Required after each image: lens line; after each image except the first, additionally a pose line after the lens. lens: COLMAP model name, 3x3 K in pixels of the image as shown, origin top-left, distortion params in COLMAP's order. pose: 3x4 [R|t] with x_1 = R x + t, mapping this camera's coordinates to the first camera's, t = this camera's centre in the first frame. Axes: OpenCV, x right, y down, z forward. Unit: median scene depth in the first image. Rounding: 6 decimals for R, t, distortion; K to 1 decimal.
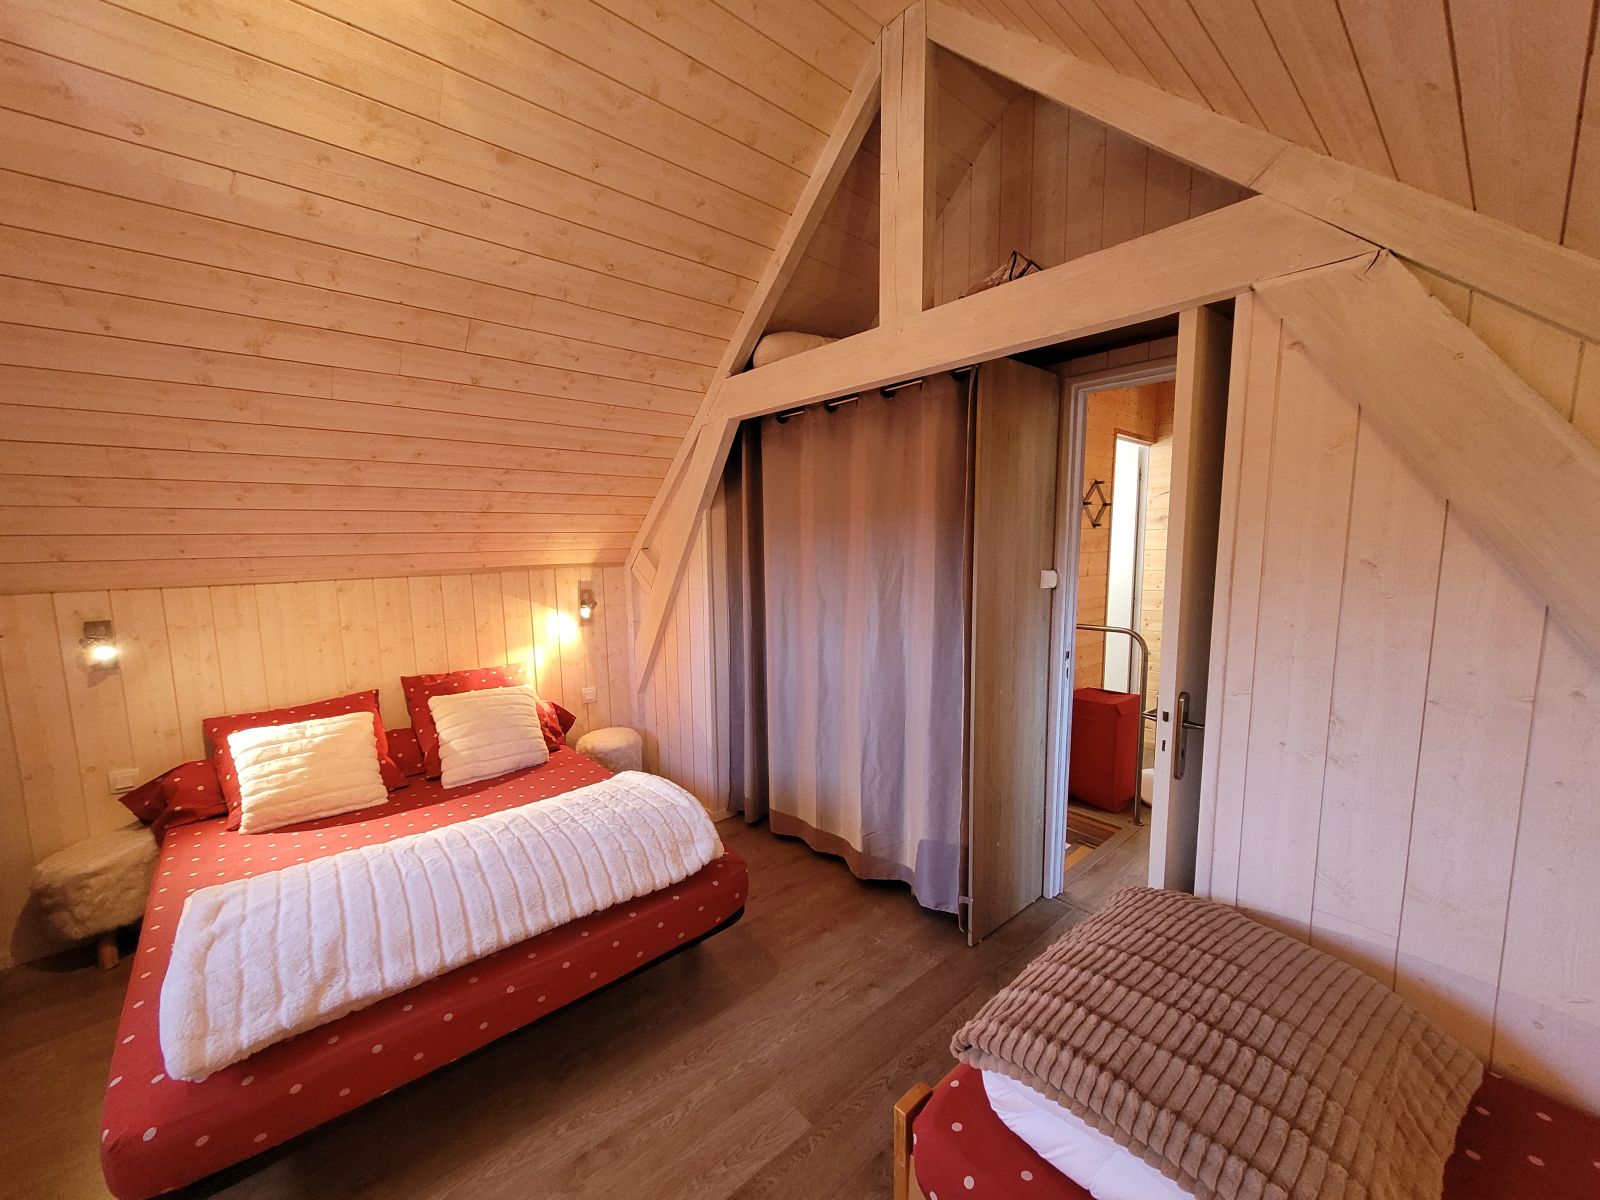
lens RADIAL K [[626.0, 0, 796.2], [0, 626.0, 612.6], [0, 0, 1]] dist [0.003822, -0.000064]
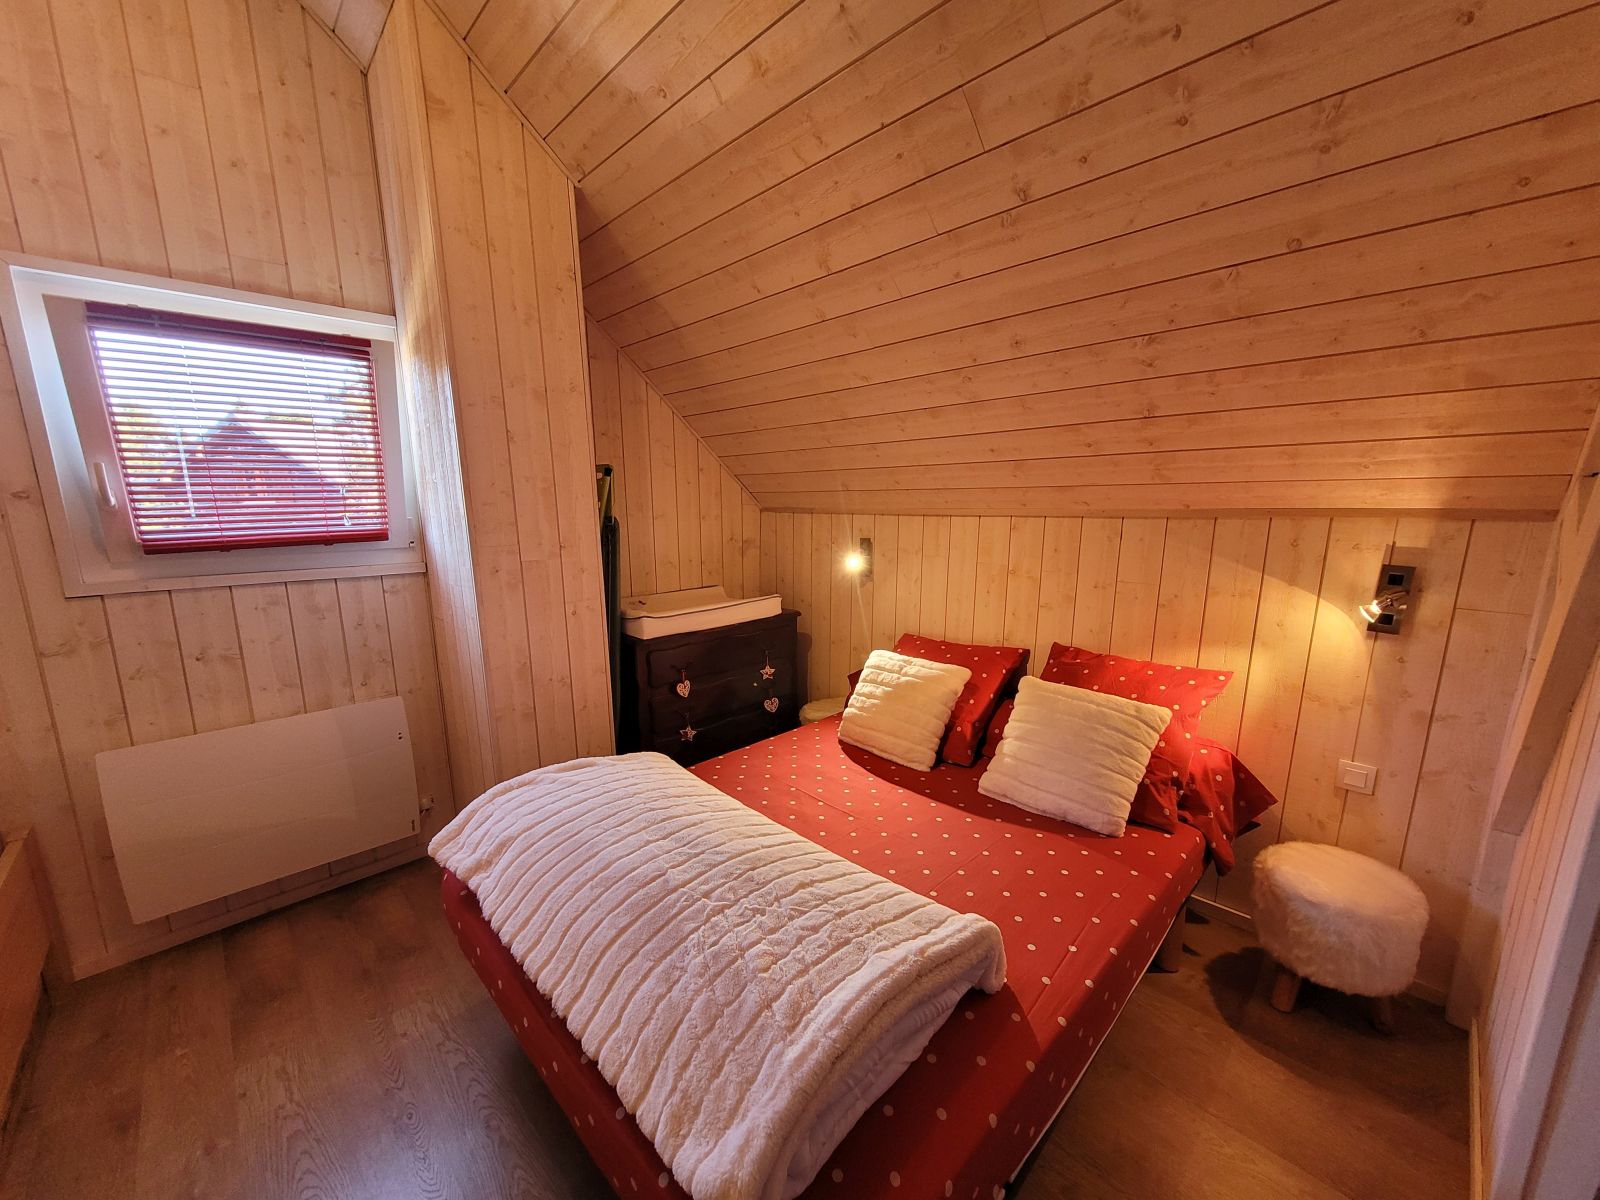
lens RADIAL K [[626.0, 0, 808.0], [0, 626.0, 621.4], [0, 0, 1]] dist [0.003822, -0.000064]
pose [[0.057590, 0.211309, -0.975721, 0.133283], [-0.104892, 0.973215, 0.204575, -0.057260], [0.992815, 0.090563, 0.078212, 0.653770]]
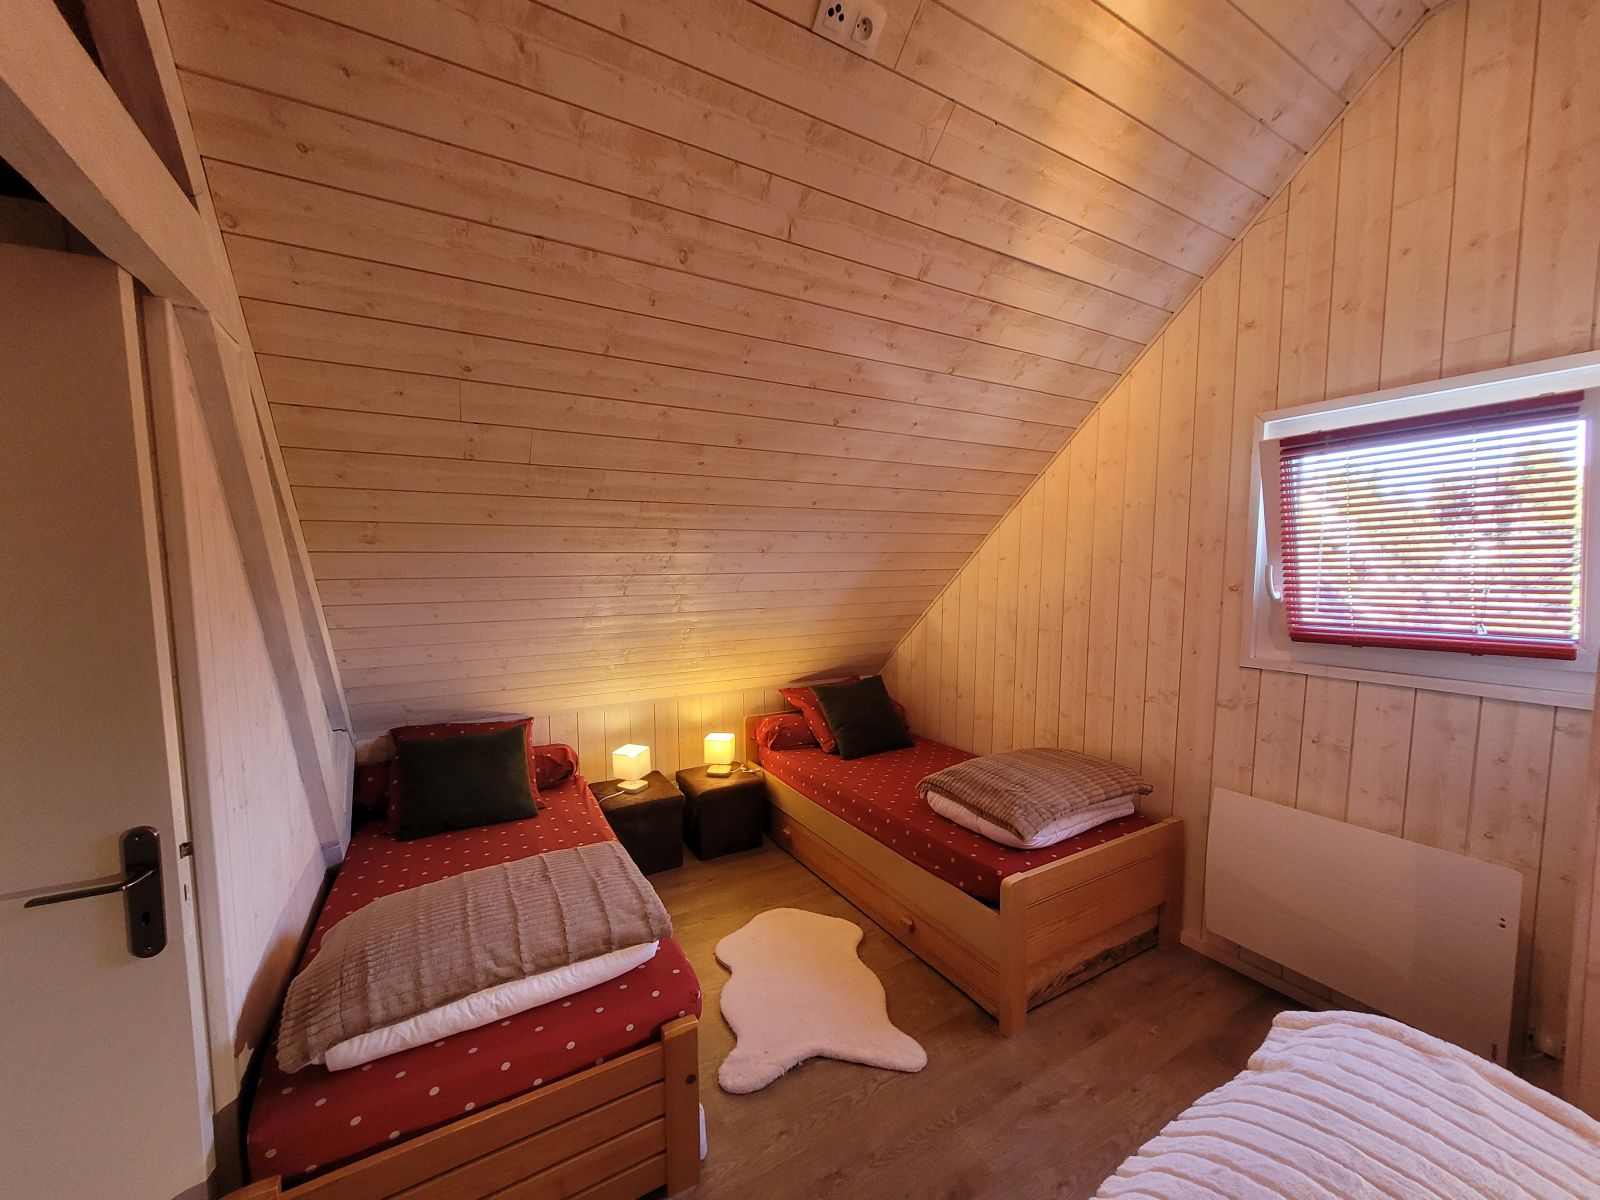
lens RADIAL K [[626.0, 0, 807.4], [0, 626.0, 621.2], [0, 0, 1]] dist [0.003822, -0.000064]
pose [[-0.981878, 0.000773, 0.189511, -0.130426], [0.036803, 0.981732, 0.186675, -0.104294], [-0.185905, 0.190267, -0.963970, 0.844497]]
